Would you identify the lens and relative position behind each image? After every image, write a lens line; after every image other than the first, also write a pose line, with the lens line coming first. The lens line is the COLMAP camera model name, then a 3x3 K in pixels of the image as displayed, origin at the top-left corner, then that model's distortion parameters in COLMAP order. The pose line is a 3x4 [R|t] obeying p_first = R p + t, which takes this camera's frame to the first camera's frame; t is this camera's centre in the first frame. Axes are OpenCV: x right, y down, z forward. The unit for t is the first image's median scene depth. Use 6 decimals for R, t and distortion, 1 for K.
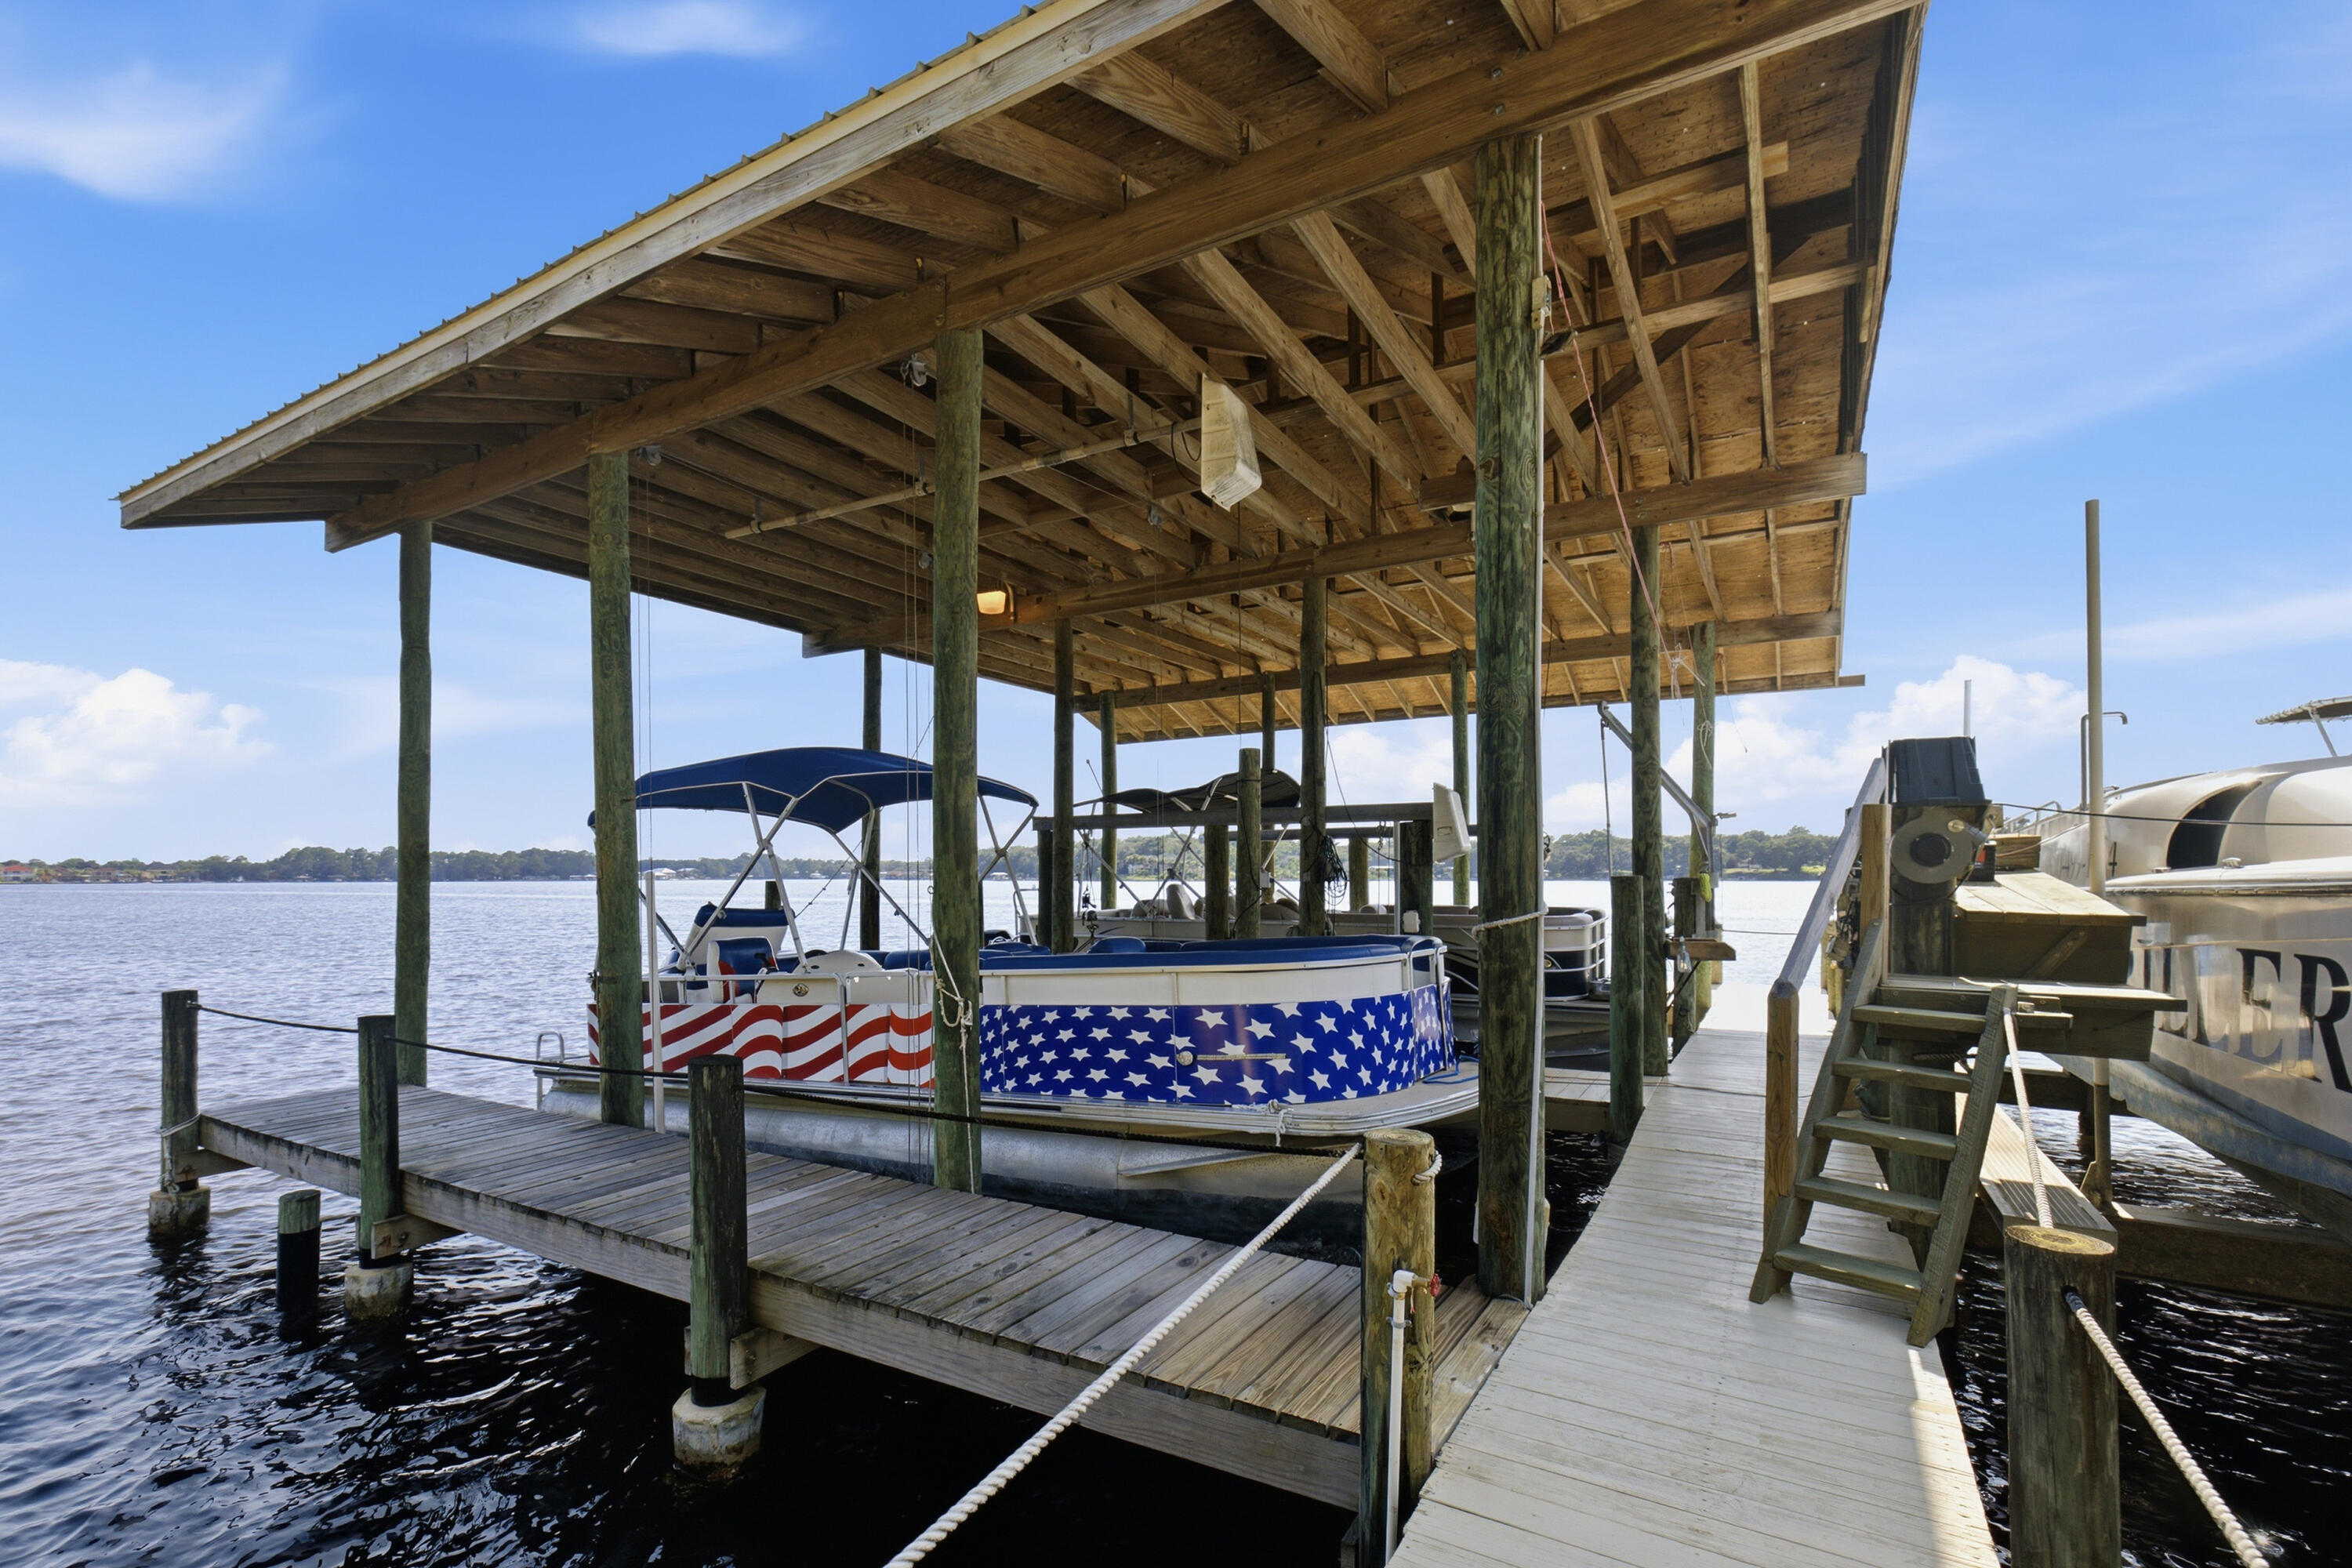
lens RADIAL K [[1035.4, 0, 1190.9], [0, 1035.4, 878.9], [0, 0, 1]] dist [0.013097, -0.001537]
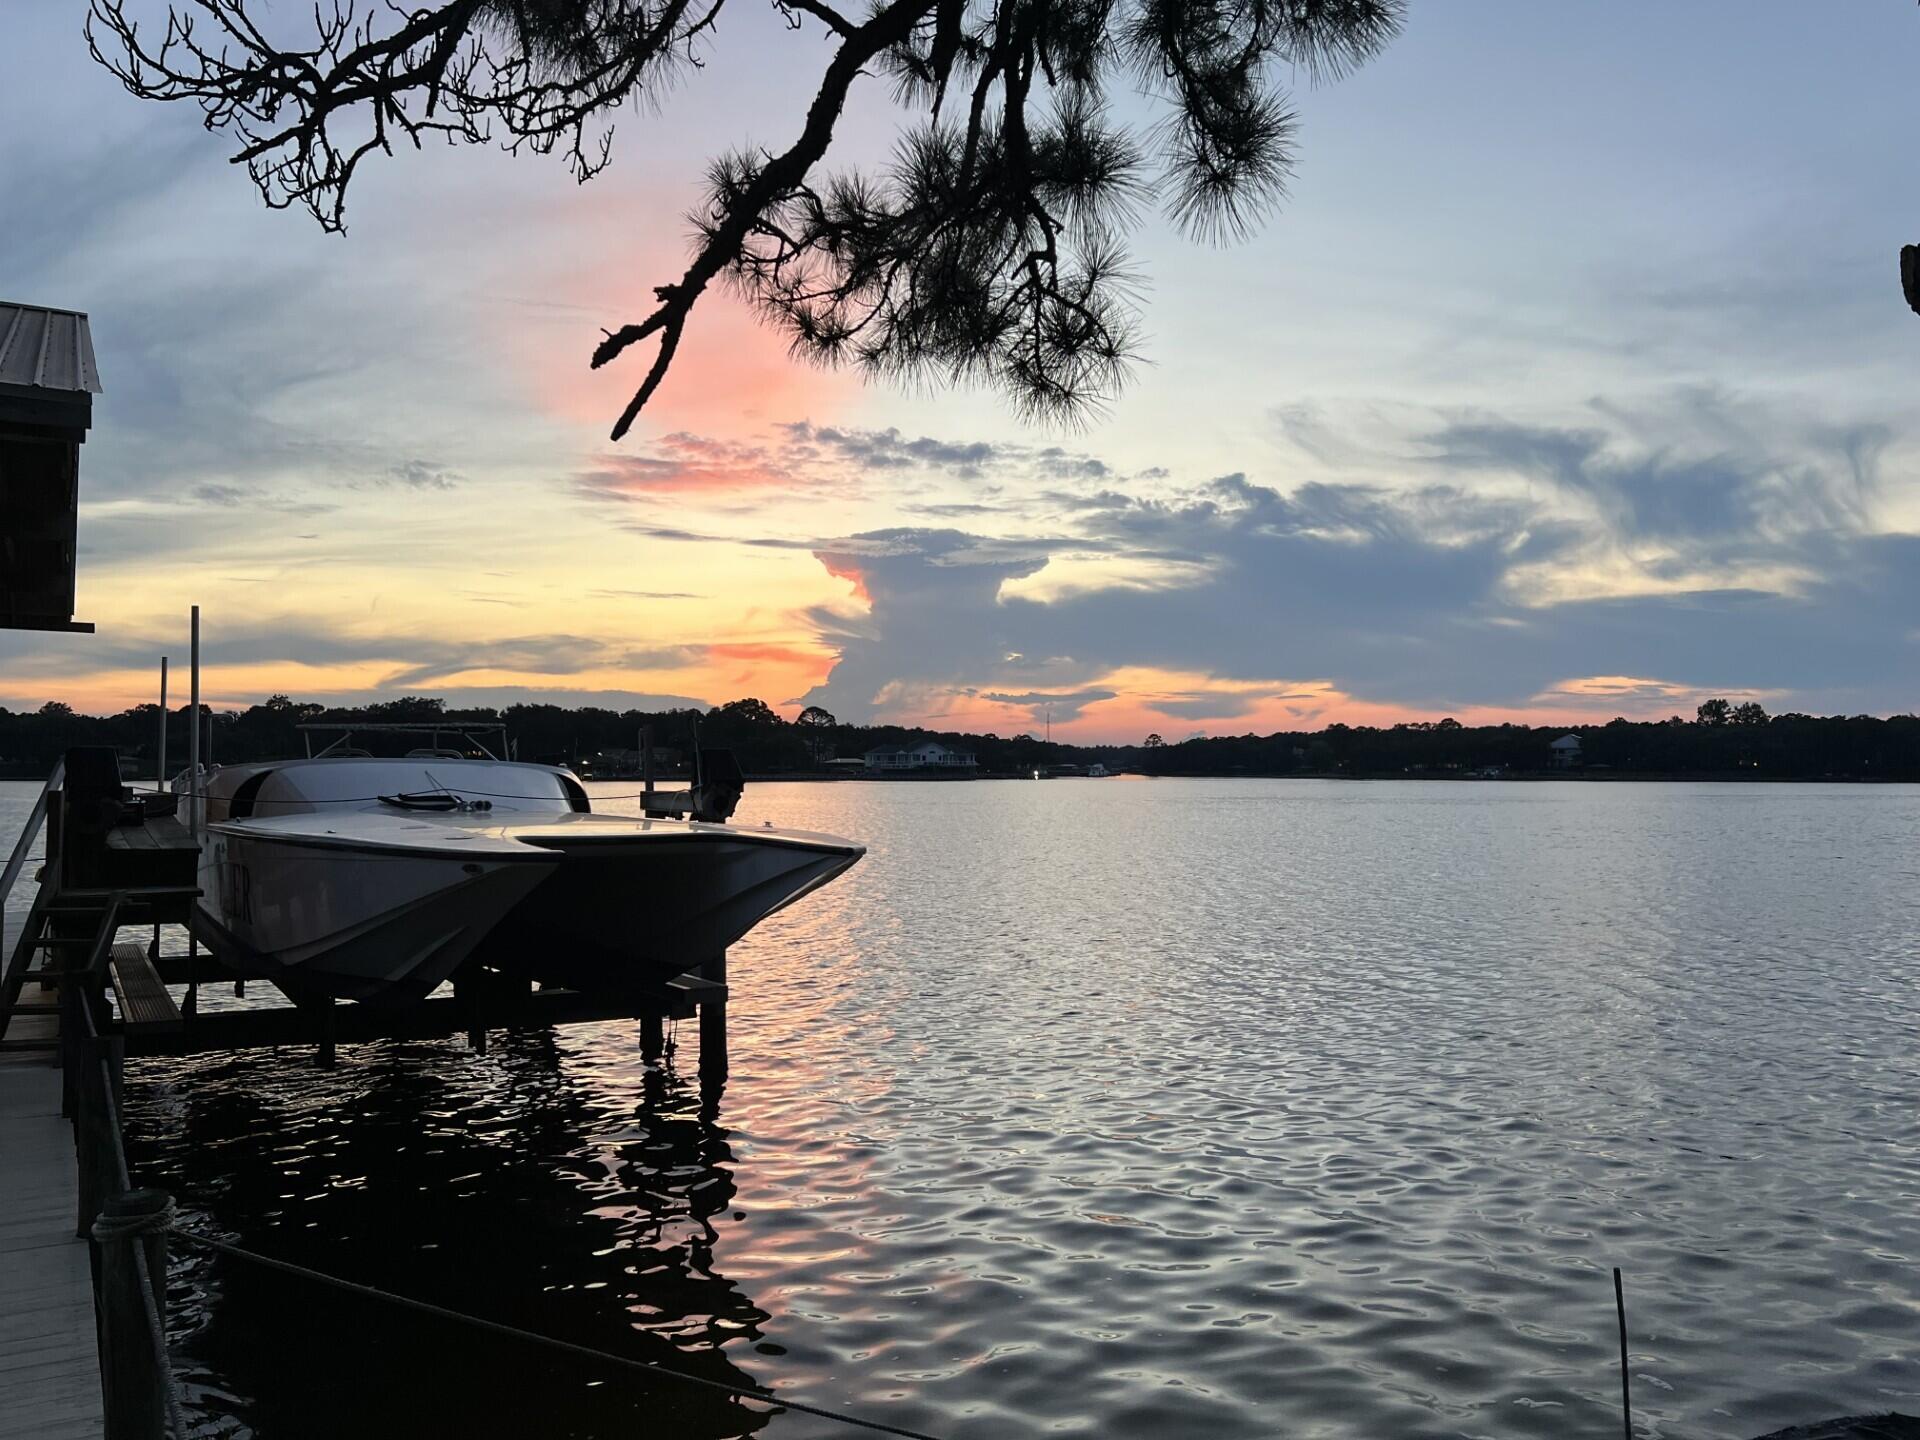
lens RADIAL K [[1420.9, 0, 968.1], [0, 1420.9, 730.0], [0, 0, 1]] dist [0.006160, -0.043730]
pose [[0.455356, 0.029249, 0.889829, -0.652219], [-0.004755, 0.999526, -0.030421, -0.095514], [-0.890297, 0.009621, 0.455279, -1.238969]]
